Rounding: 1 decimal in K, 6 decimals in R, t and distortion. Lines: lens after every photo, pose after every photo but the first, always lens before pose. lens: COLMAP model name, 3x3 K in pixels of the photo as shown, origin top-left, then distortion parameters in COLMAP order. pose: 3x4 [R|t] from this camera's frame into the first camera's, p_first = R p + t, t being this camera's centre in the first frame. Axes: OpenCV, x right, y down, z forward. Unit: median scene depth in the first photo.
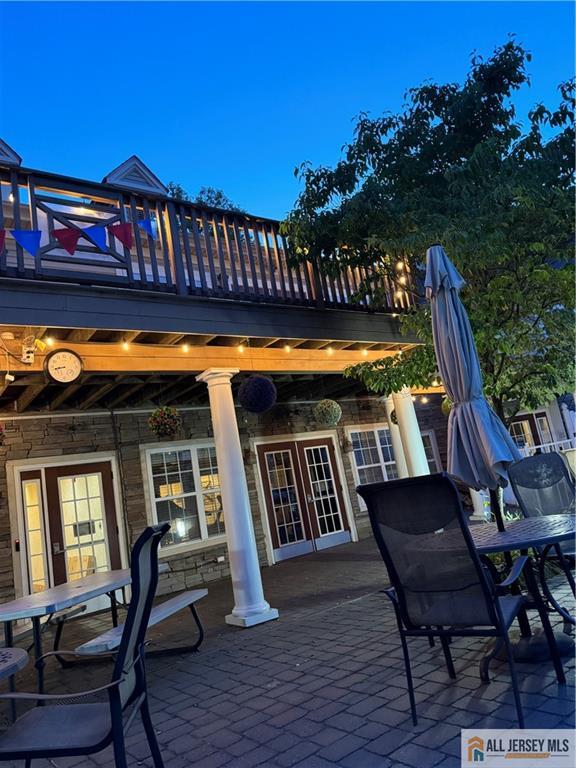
lens RADIAL K [[539.2, 0, 288.0], [0, 539.2, 384.0], [0, 0, 1]] dist [0.000841, -0.000232]
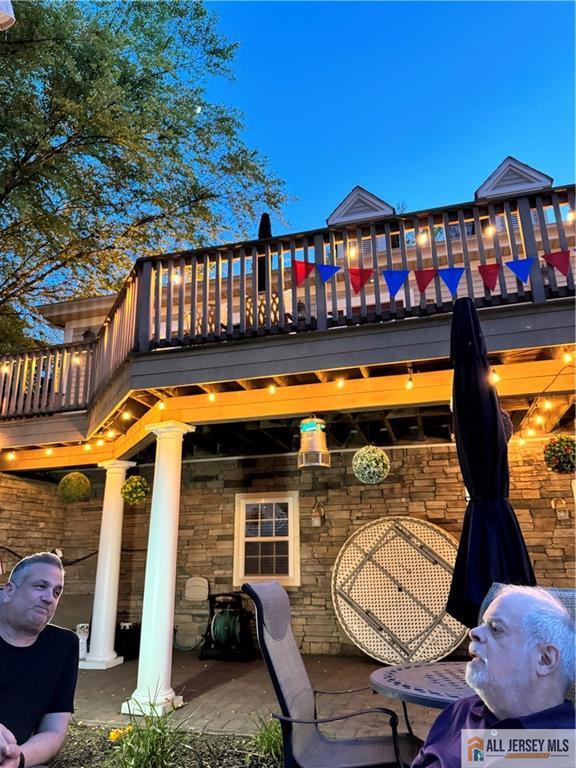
lens RADIAL K [[546.2, 0, 288.0], [0, 546.2, 384.0], [0, 0, 1]] dist [0.003753, 0.001473]
pose [[0.624333, -0.098071, -0.774978, 0.528628], [0.069600, 0.995126, -0.069860, -0.009889], [0.778052, -0.010322, 0.628115, 0.399350]]
